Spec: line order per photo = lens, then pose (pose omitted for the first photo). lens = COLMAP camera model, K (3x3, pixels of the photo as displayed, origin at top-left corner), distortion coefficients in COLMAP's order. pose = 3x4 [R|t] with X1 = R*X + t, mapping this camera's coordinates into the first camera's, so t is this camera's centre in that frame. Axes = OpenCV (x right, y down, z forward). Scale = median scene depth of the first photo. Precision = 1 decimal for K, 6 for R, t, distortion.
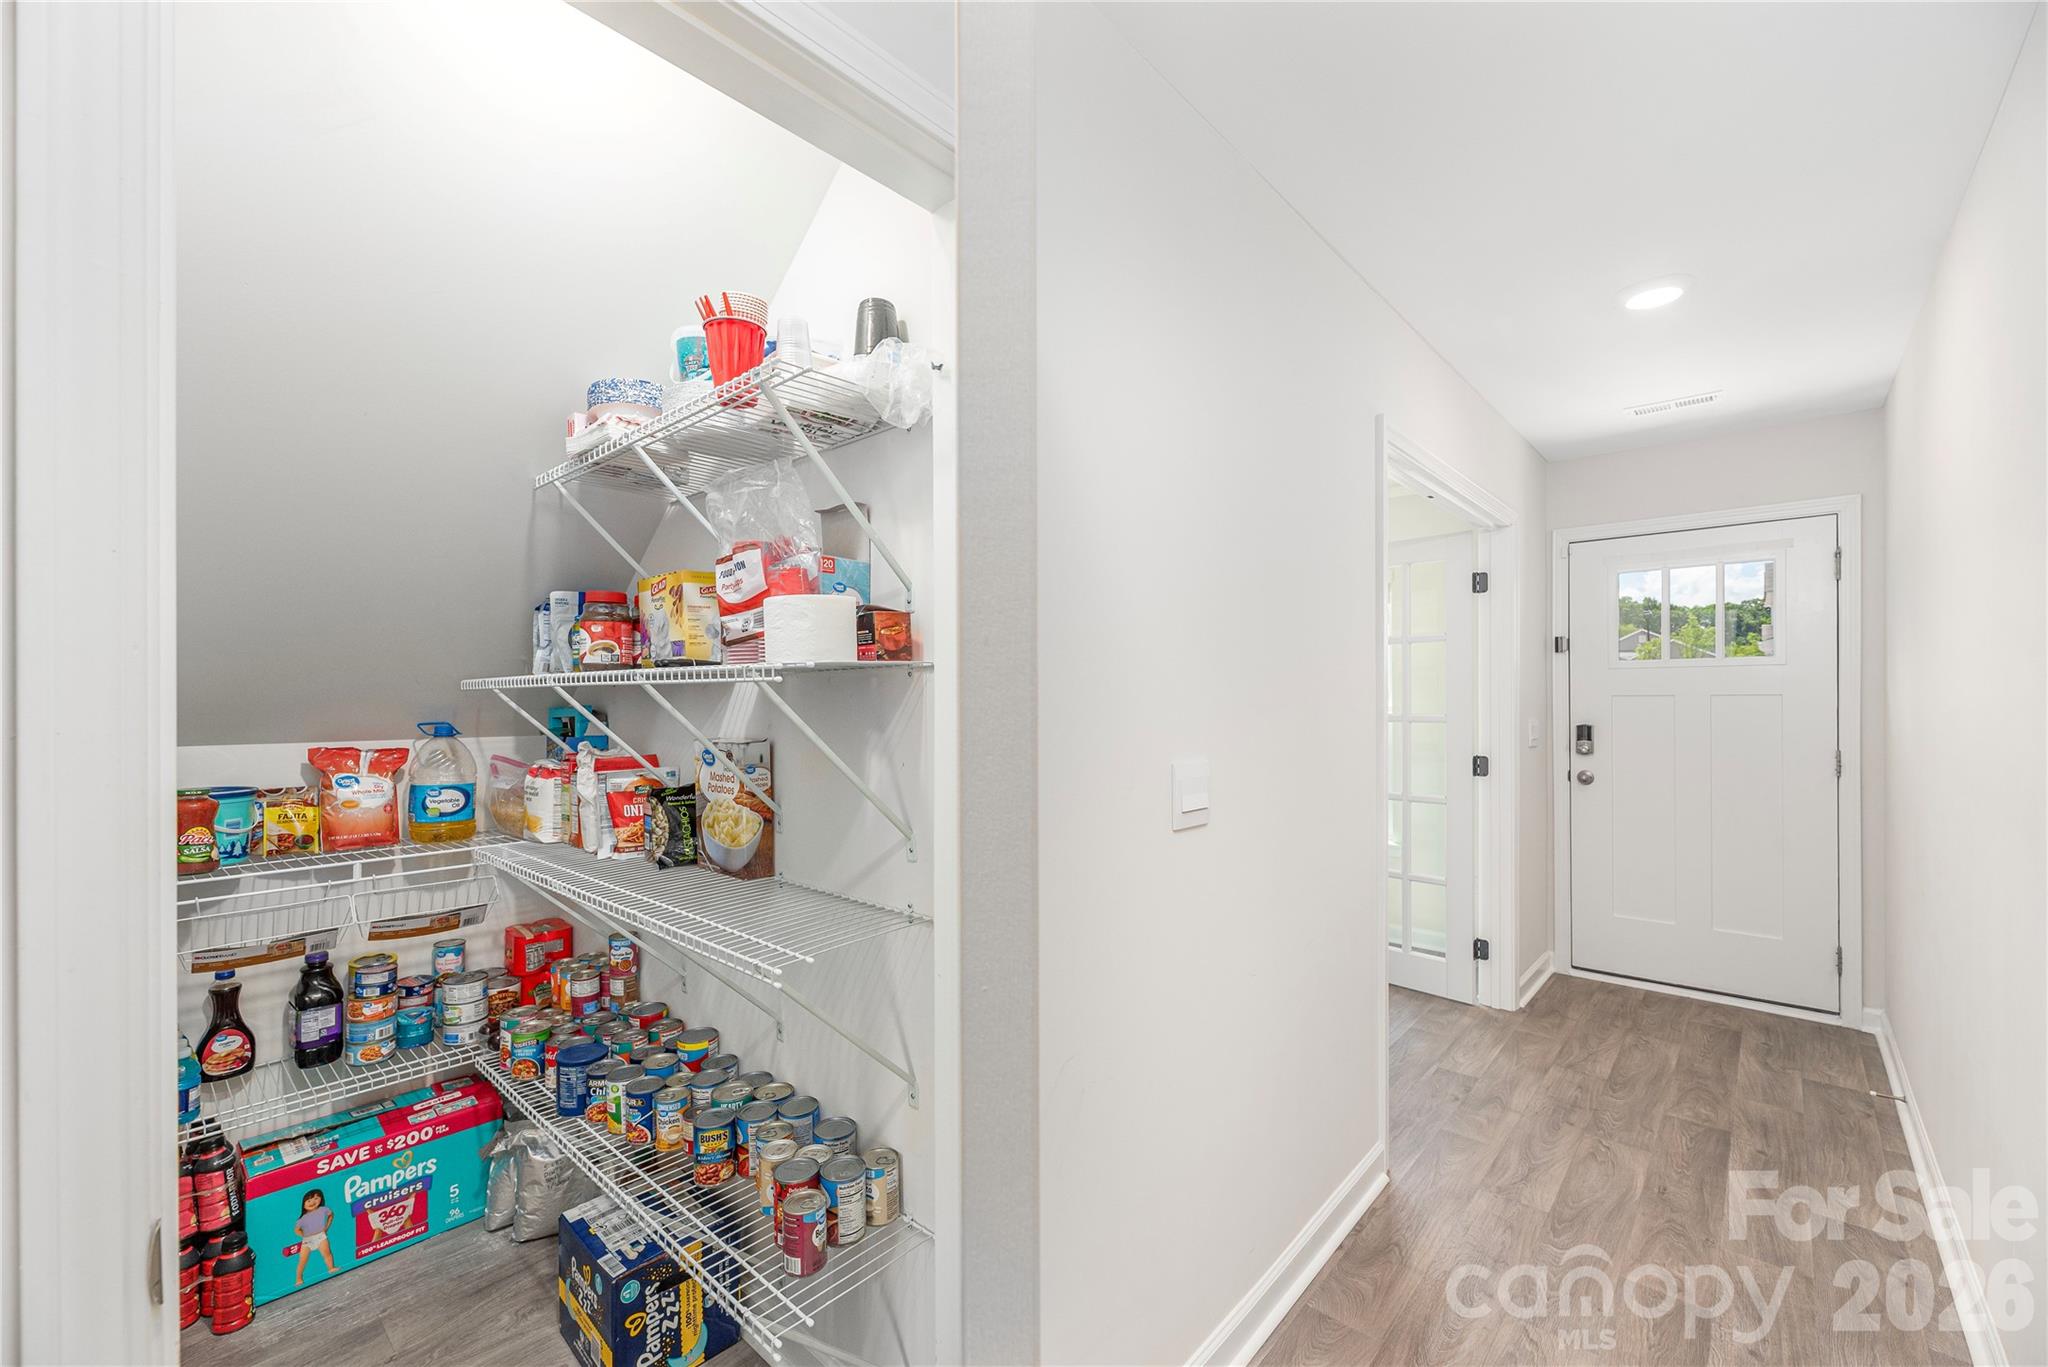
lens RADIAL K [[828.8, 0, 1016.8], [0, 828.8, 683.9], [0, 0, 1]] dist [-0.001216, 0.000005]
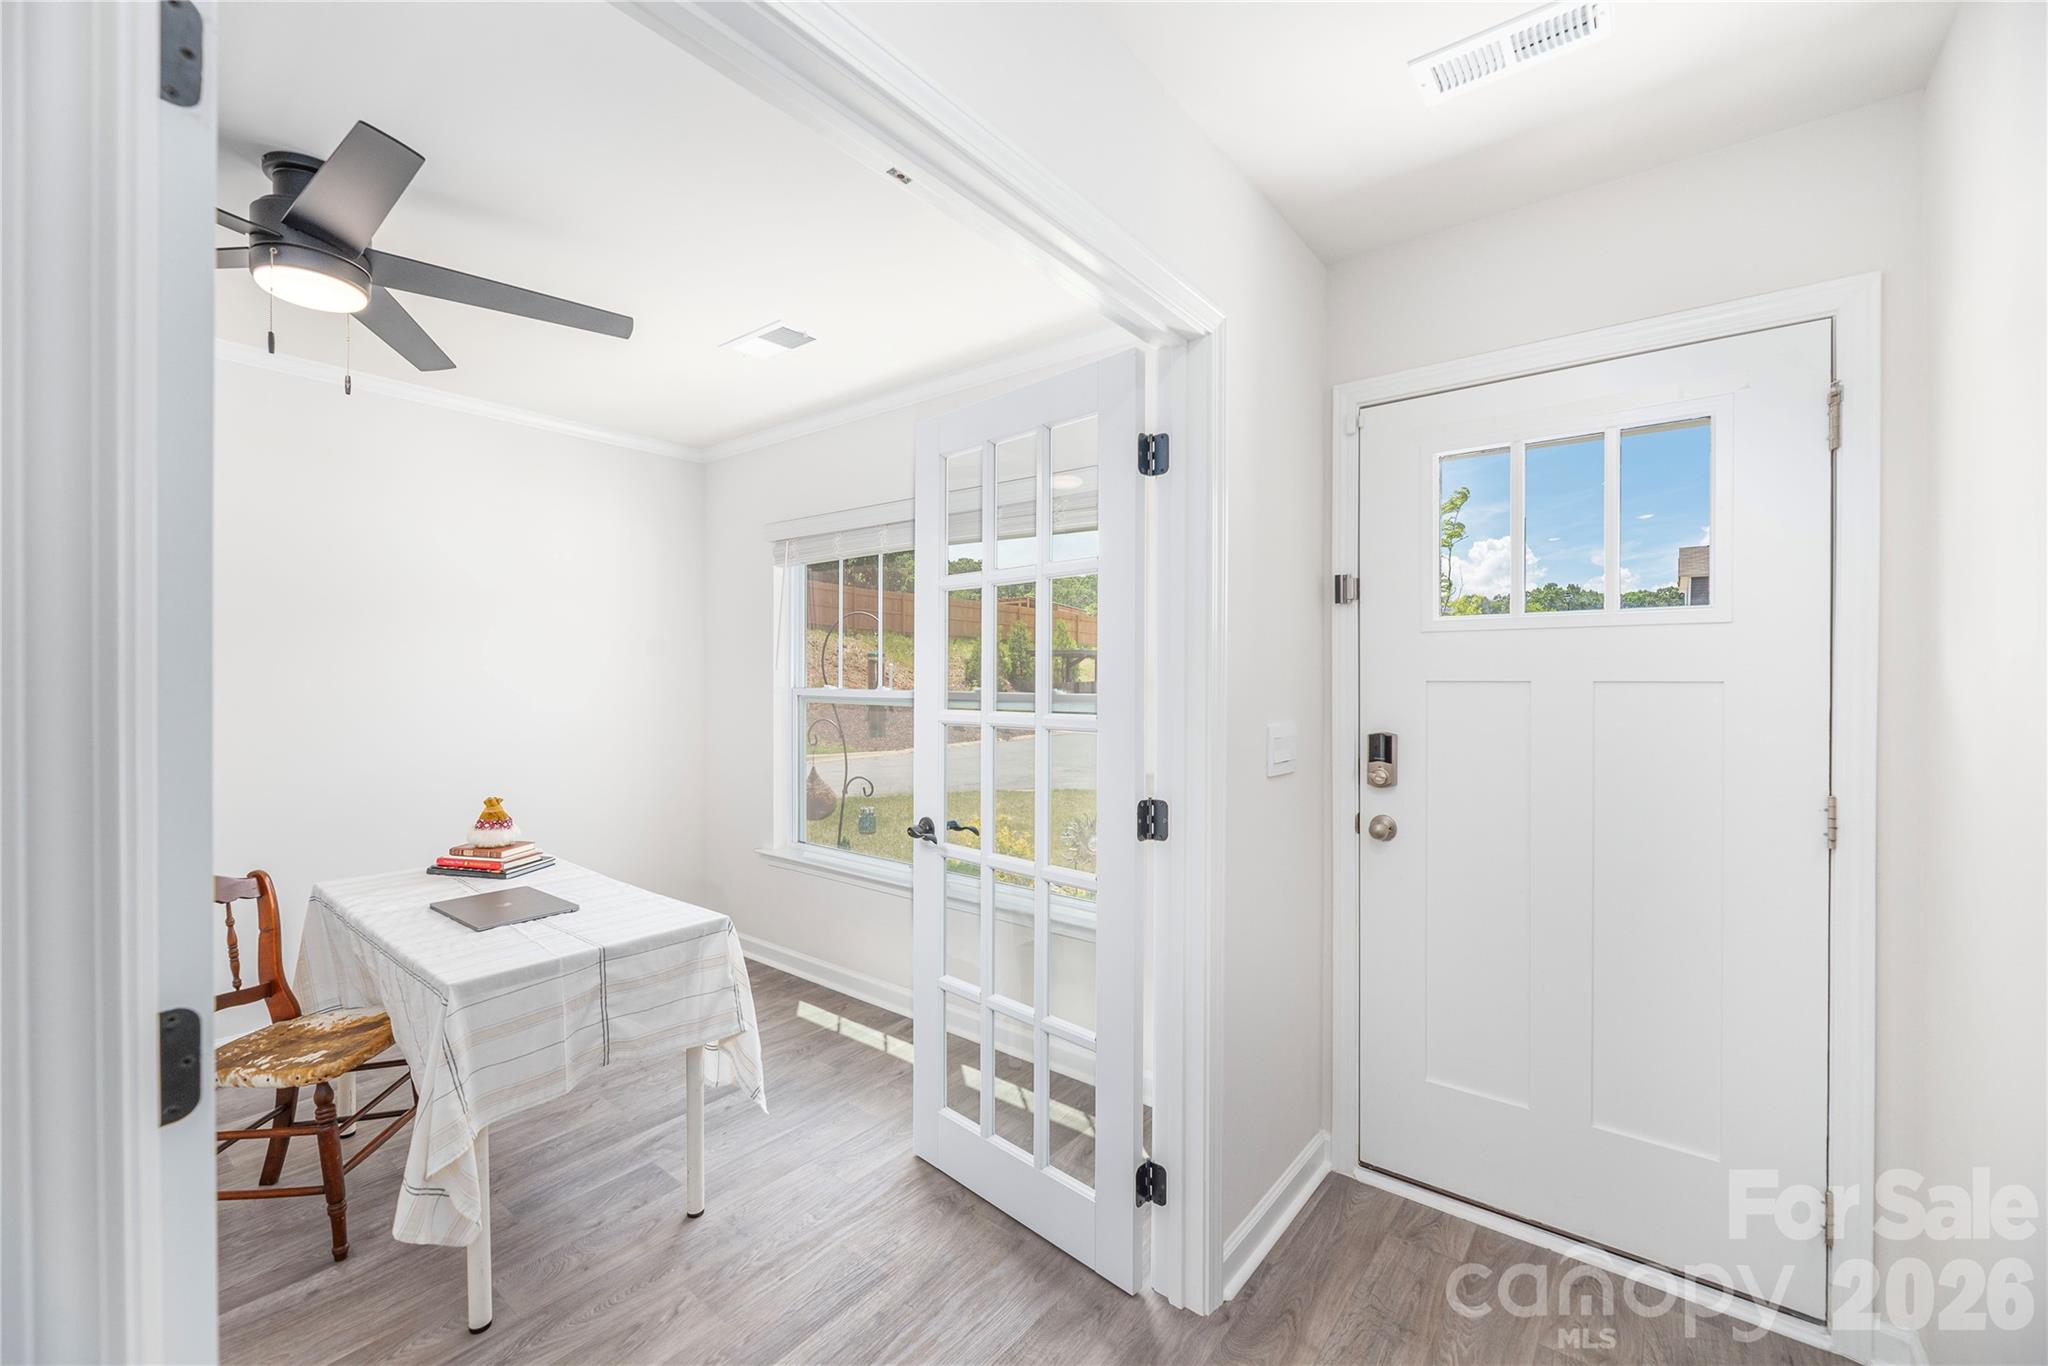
lens RADIAL K [[846.5, 0, 1024.4], [0, 846.5, 671.9], [0, 0, 1]] dist [0.002276, 0.000157]
pose [[0.997743, 0.006697, 0.066821, 0.409666], [-0.006961, 0.999969, 0.003714, 0.007673], [-0.066794, -0.004171, 0.997758, 0.450992]]
